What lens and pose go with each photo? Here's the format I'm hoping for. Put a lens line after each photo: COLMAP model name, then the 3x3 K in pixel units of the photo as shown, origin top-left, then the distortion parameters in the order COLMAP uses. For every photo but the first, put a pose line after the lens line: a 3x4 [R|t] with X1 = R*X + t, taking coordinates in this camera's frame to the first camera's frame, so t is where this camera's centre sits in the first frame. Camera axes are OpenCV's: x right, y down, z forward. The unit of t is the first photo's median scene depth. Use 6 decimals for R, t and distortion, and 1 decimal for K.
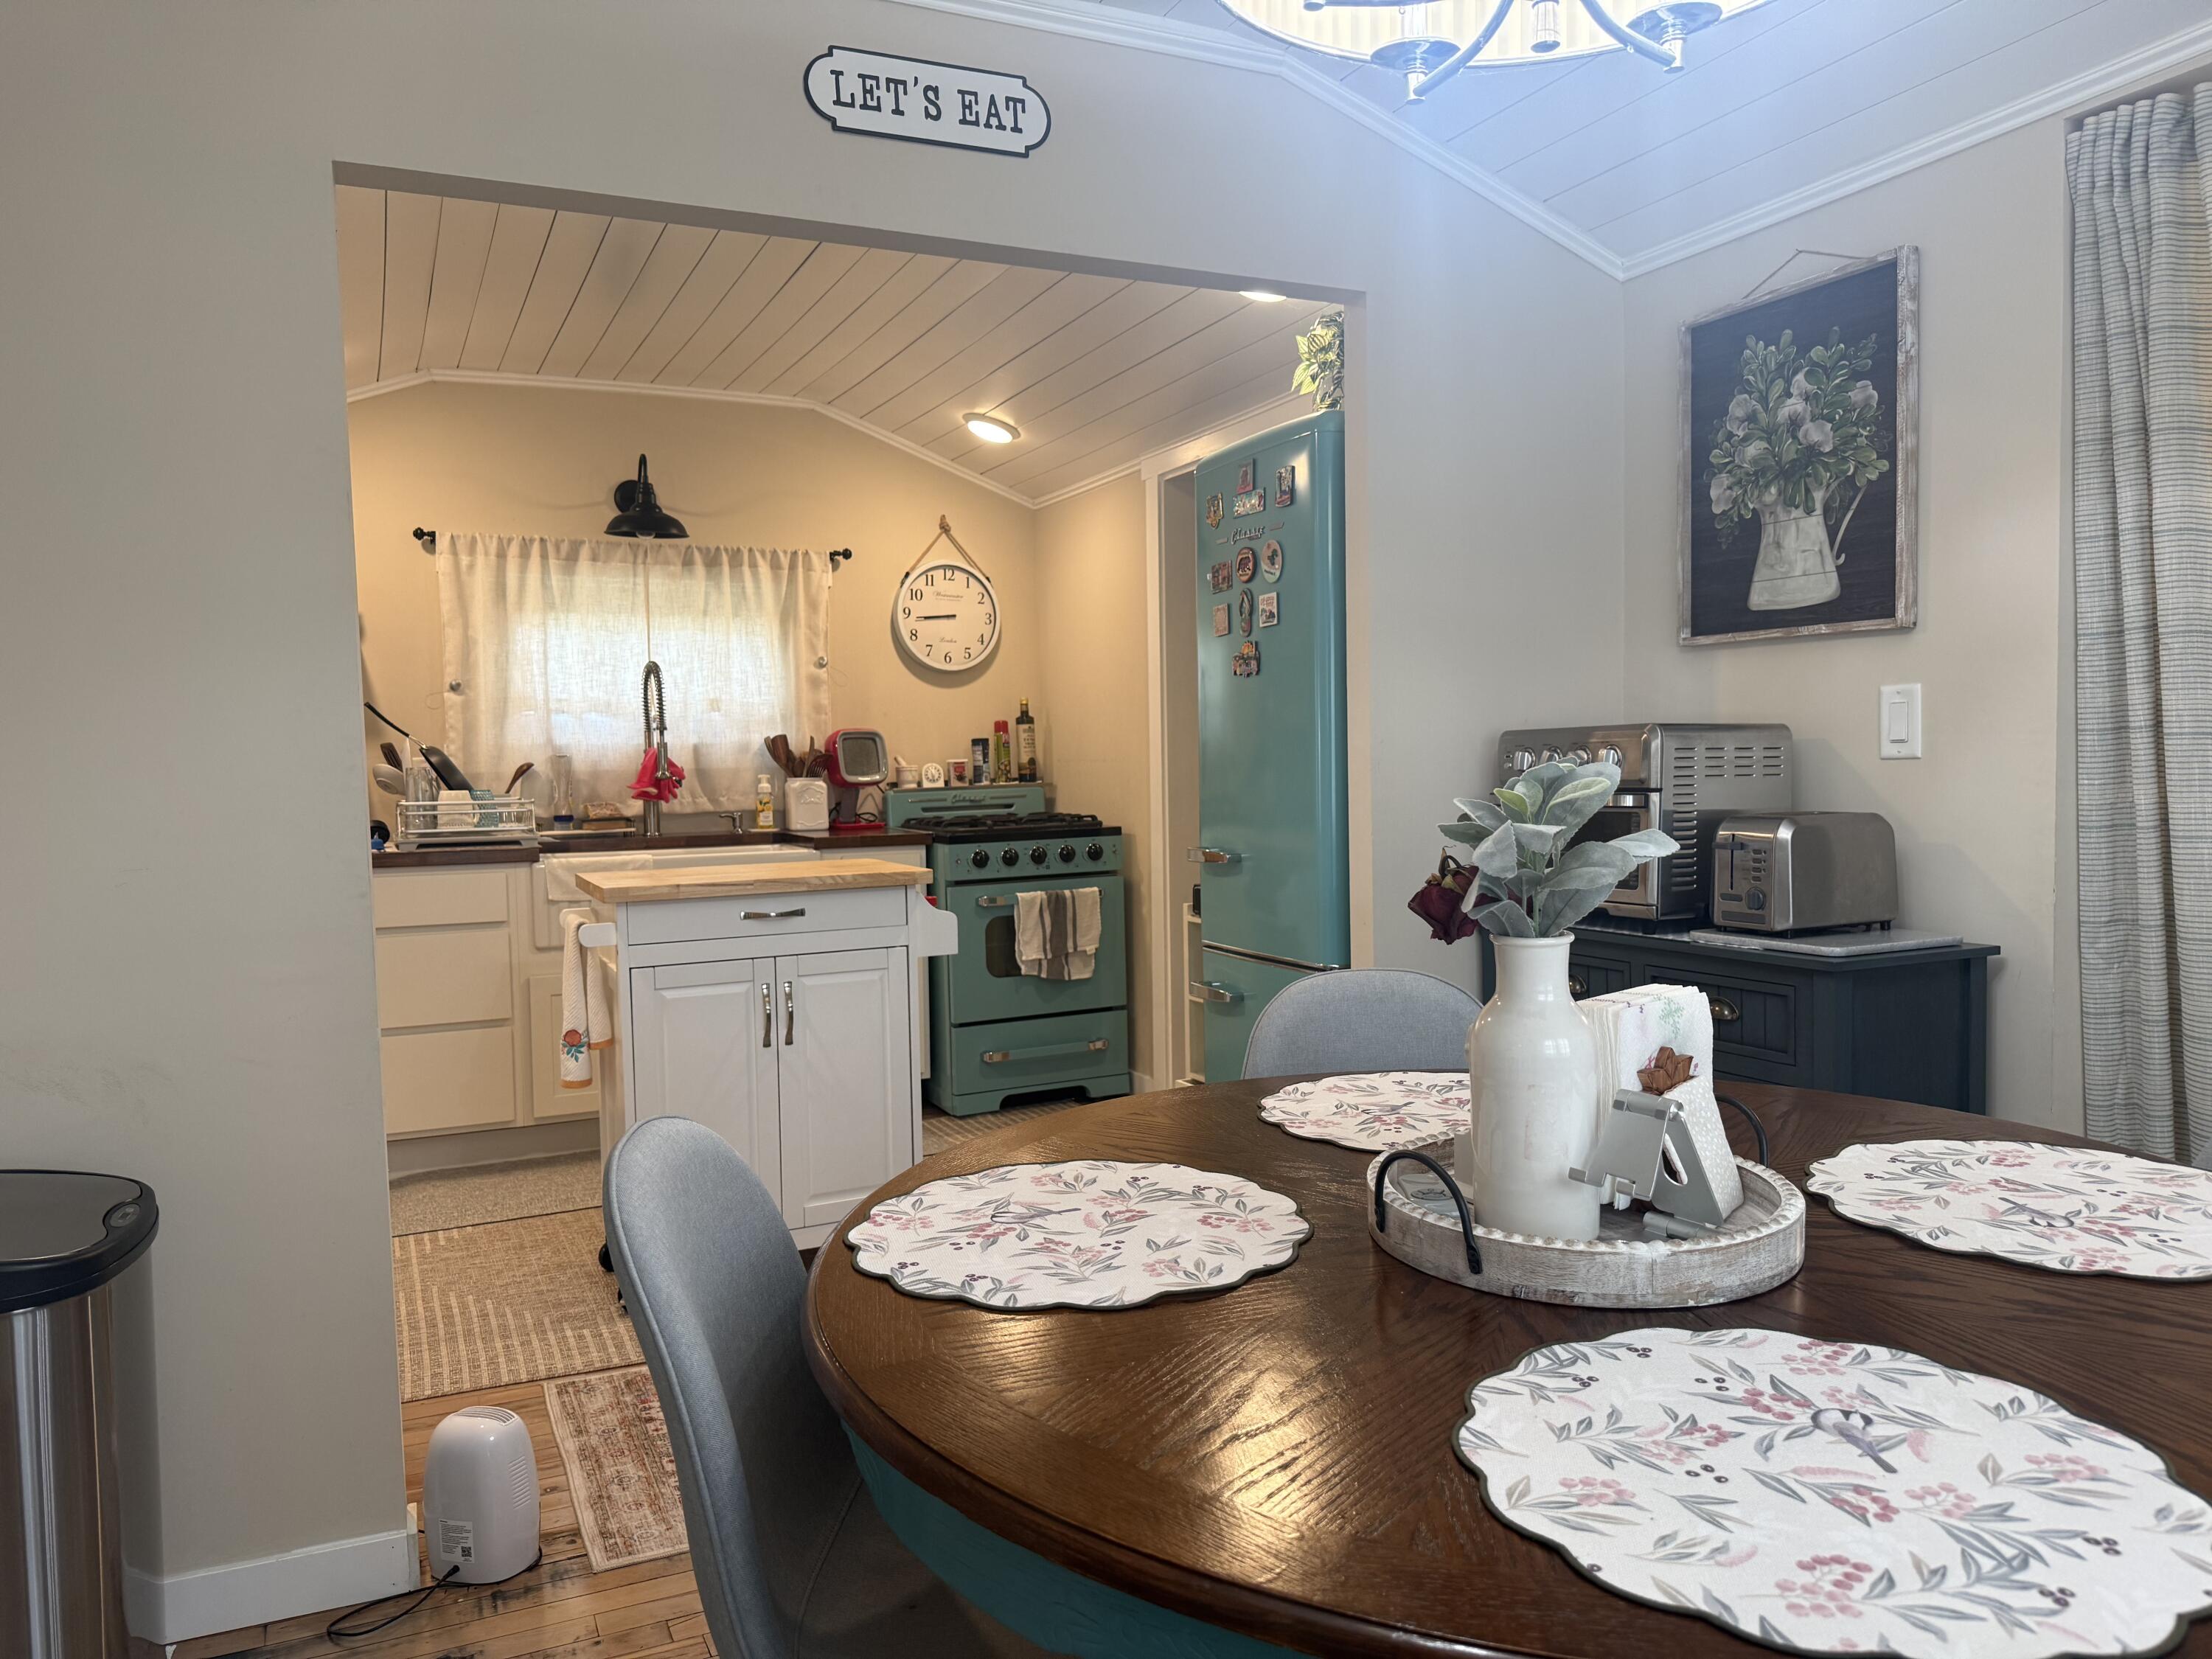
lens RADIAL K [[1547.5, 0, 1103.3], [0, 1547.5, 840.8], [0, 0, 1]] dist [0.159513, -0.312964]
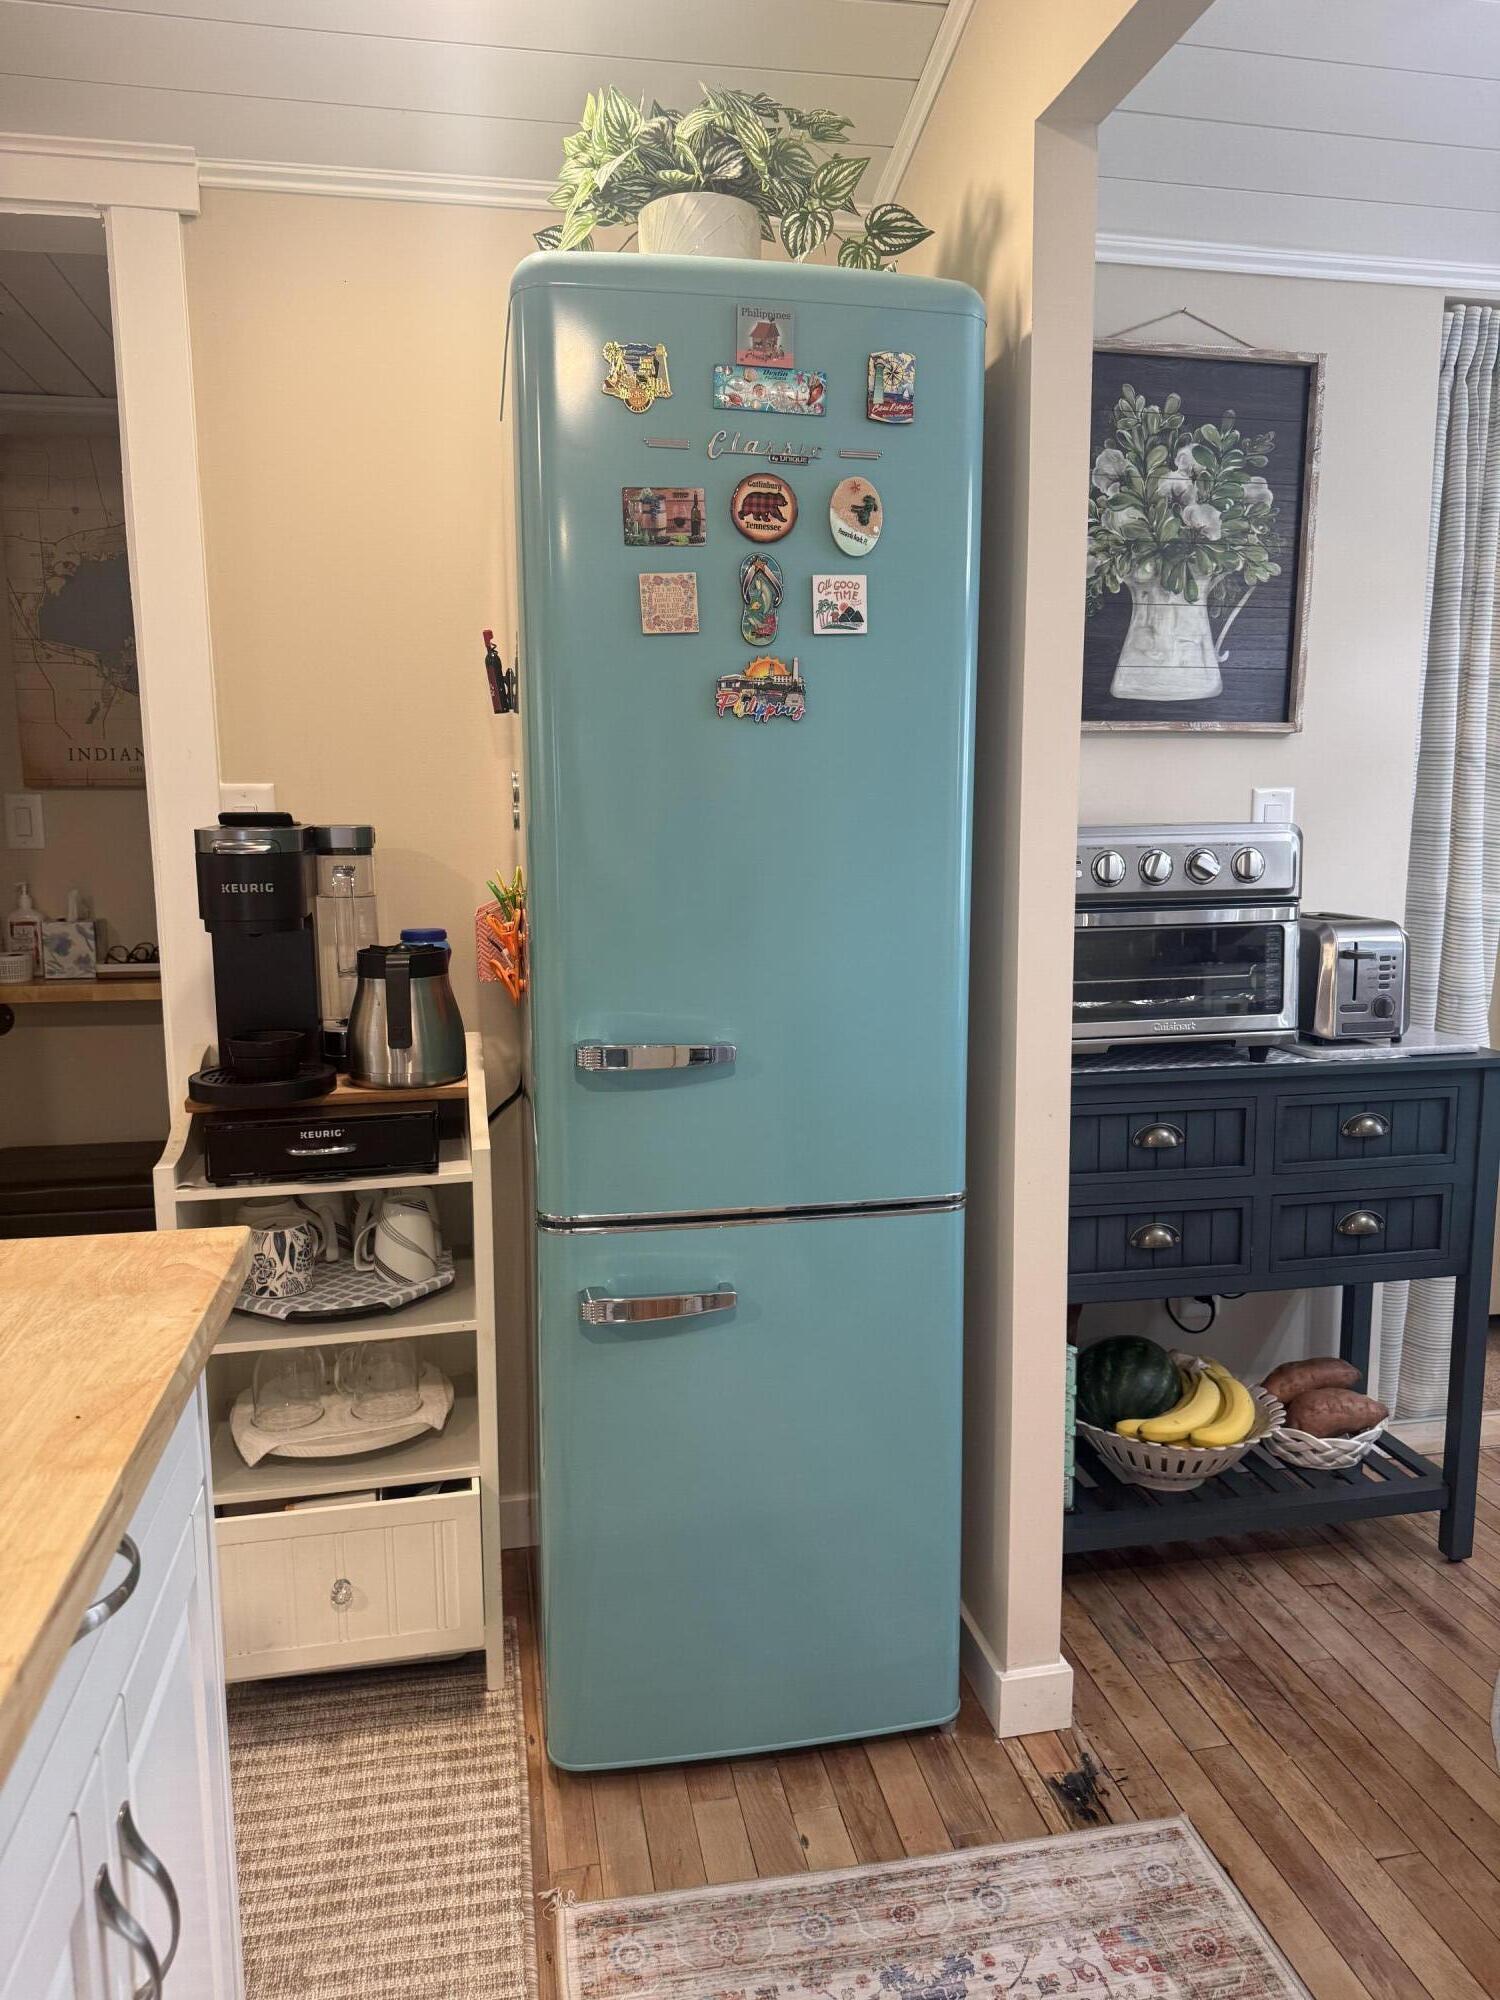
lens RADIAL K [[1399.2, 0, 750.0], [0, 1399.2, 1000.0], [0, 0, 1]] dist [0.159513, -0.312964]
pose [[0.235922, -0.116786, 0.964729, -0.684703], [0.044686, 0.993006, 0.109281, -0.104902], [-0.970744, 0.017328, 0.239491, 1.506237]]
